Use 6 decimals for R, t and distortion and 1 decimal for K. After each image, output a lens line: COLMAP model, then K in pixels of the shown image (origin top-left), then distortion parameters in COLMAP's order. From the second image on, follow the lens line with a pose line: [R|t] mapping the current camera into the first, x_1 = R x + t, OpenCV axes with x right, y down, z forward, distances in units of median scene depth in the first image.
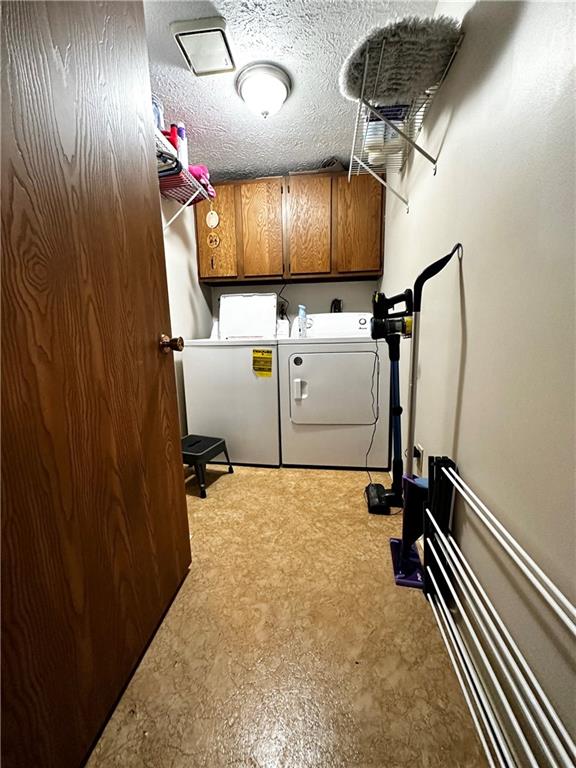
lens RADIAL K [[304.9, 0, 288.0], [0, 304.9, 384.0], [0, 0, 1]] dist [-0.004173, 0.000239]
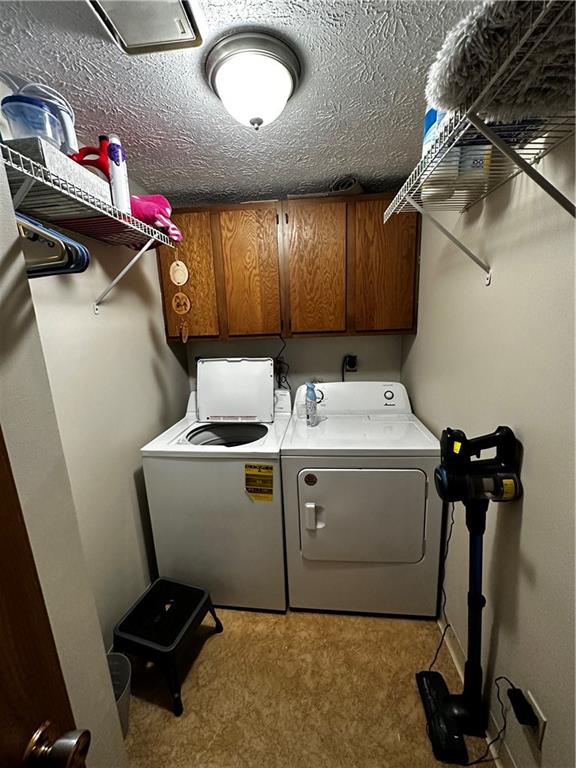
lens RADIAL K [[304.9, 0, 288.0], [0, 304.9, 384.0], [0, 0, 1]] dist [-0.004173, 0.000239]
pose [[0.998823, -0.027123, 0.040201, -0.040125], [0.025729, 0.999063, 0.034807, -0.313629], [-0.041108, -0.033732, 0.998585, 0.306949]]
